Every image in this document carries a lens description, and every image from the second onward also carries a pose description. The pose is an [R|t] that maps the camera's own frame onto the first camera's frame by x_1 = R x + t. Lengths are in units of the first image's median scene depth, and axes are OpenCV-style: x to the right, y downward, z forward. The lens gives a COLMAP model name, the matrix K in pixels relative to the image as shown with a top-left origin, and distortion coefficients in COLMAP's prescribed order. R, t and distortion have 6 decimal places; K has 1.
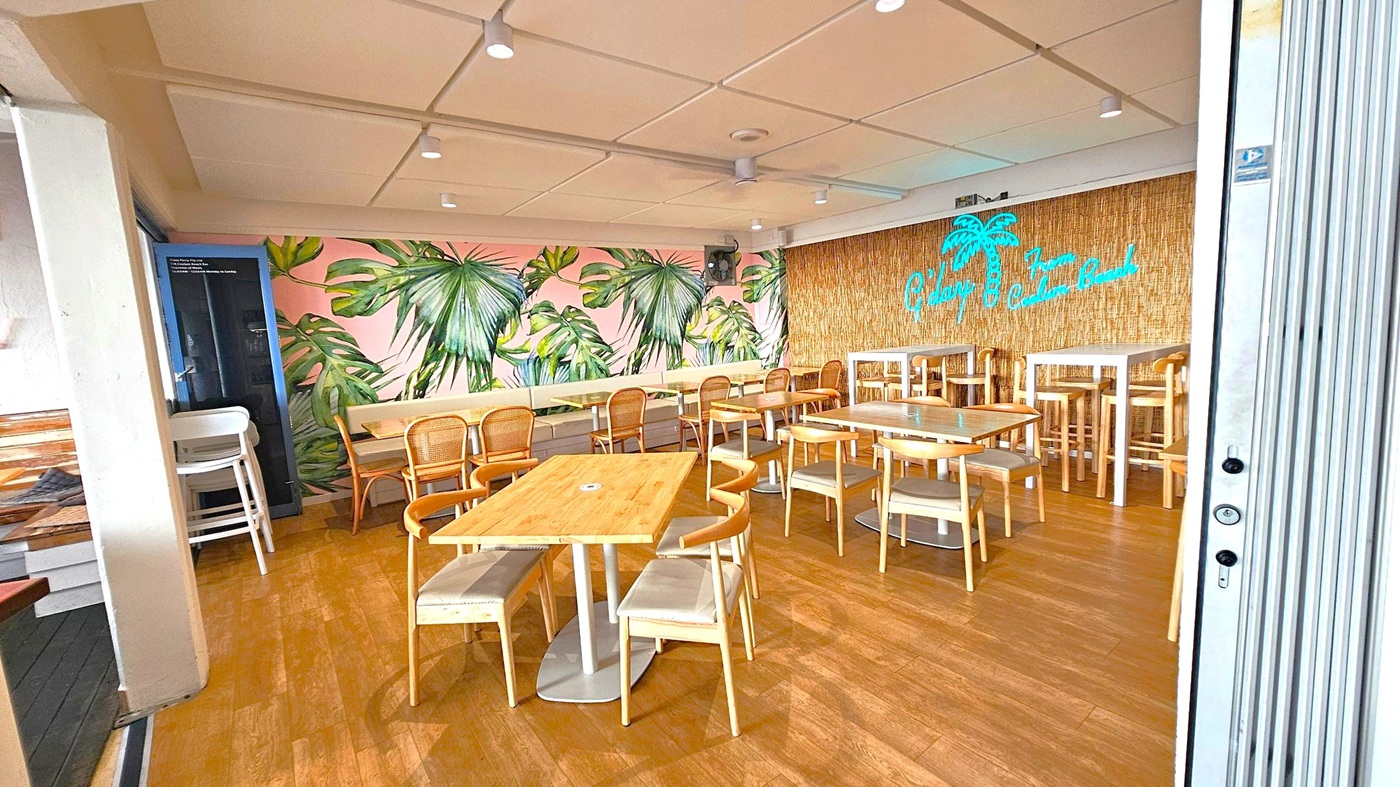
lens RADIAL K [[571.6, 0, 695.7], [0, 571.6, 391.2], [0, 0, 1]] dist [-0.004818, 0.001231]
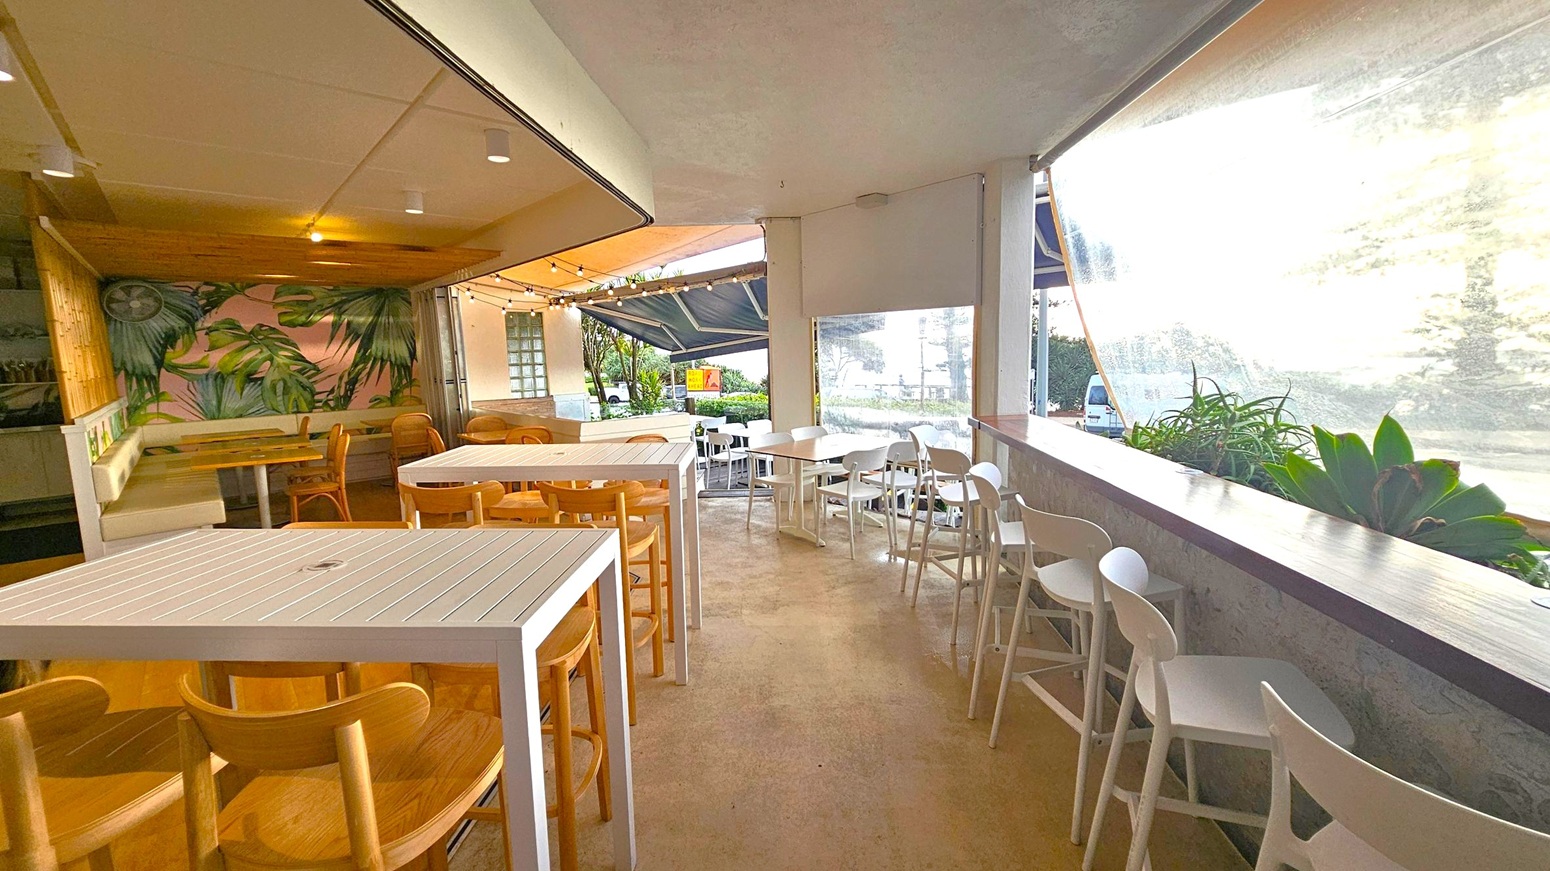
lens RADIAL K [[632.8, 0, 770.4], [0, 632.8, 433.1], [0, 0, 1]] dist [-0.004818, 0.001231]
pose [[0.996014, 0.016269, 0.087702, 0.616819], [-0.017584, 0.999744, 0.014240, 0.015236], [-0.087448, -0.015725, 0.996045, -0.222408]]
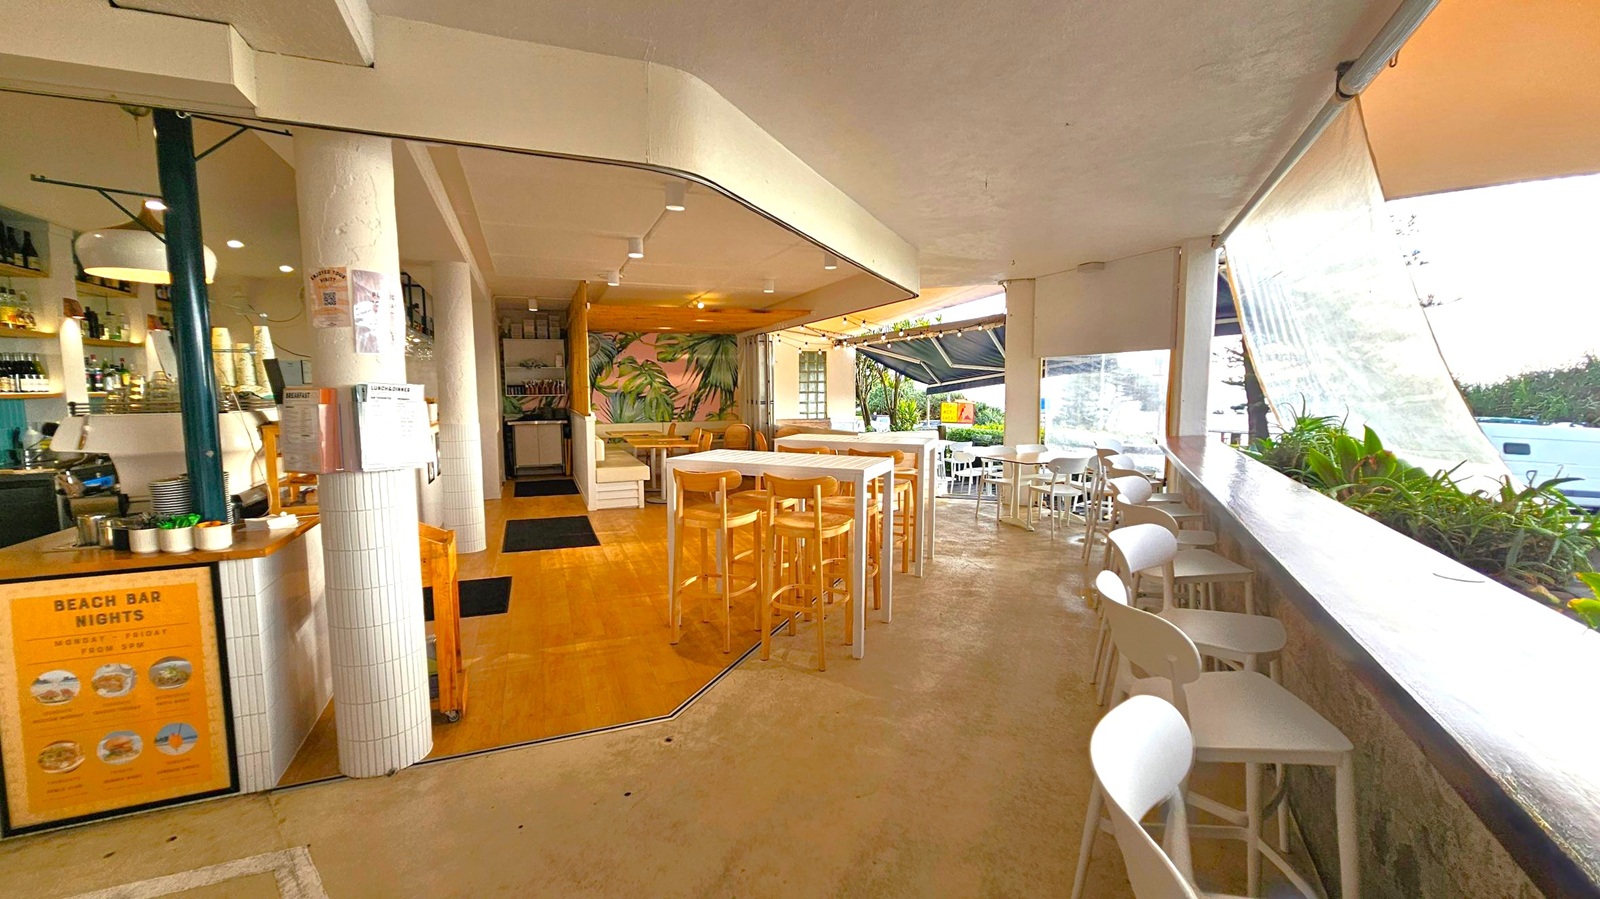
lens RADIAL K [[653.2, 0, 797.2], [0, 653.2, 454.0], [0, 0, 1]] dist [-0.004818, 0.001231]
pose [[0.962876, 0.073275, -0.259808, 0.650532], [-0.074740, 0.997194, 0.004248, 0.064036], [0.259390, 0.015328, 0.965651, -0.582804]]
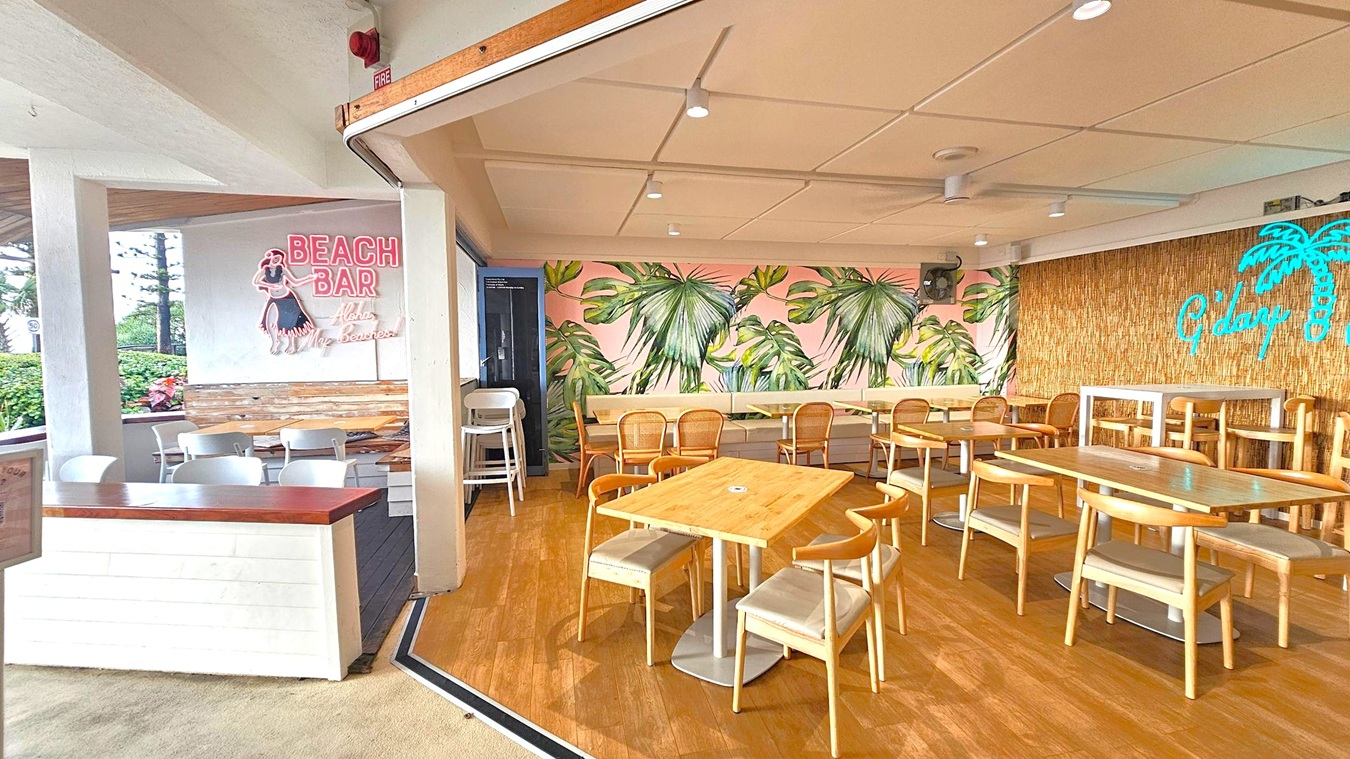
lens RADIAL K [[551.2, 0, 672.9], [0, 551.2, 377.3], [0, 0, 1]] dist [-0.004818, 0.001231]
pose [[0.903367, 0.077899, -0.421734, 0.052613], [-0.094170, 0.995396, -0.017854, -0.006905], [0.418401, 0.055844, 0.906544, -0.012612]]
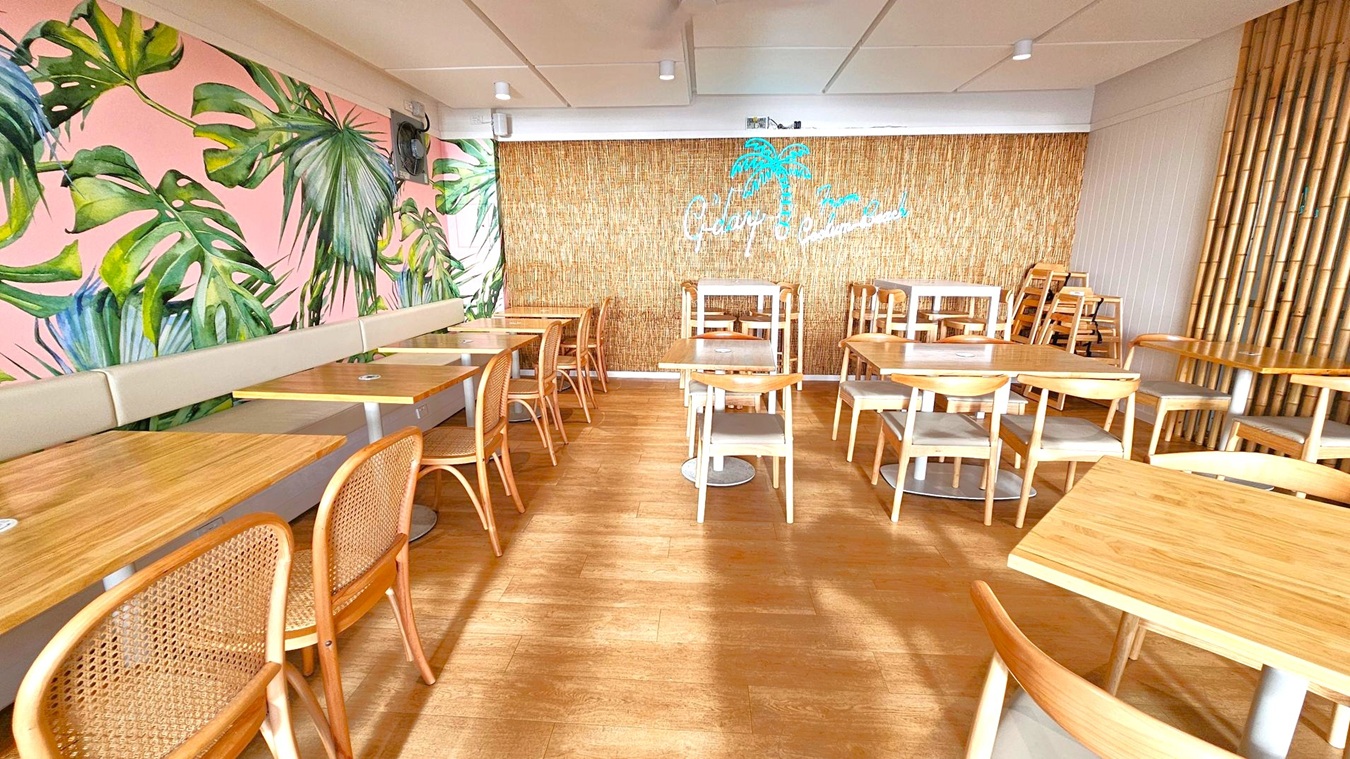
lens RADIAL K [[551.2, 0, 667.9], [0, 551.2, 377.9], [0, 0, 1]] dist [-0.004818, 0.001231]
pose [[0.658375, -0.114501, 0.743930, -0.310843], [0.052969, 0.992959, 0.105952, -0.020839], [-0.750824, -0.030351, 0.659805, 0.463900]]
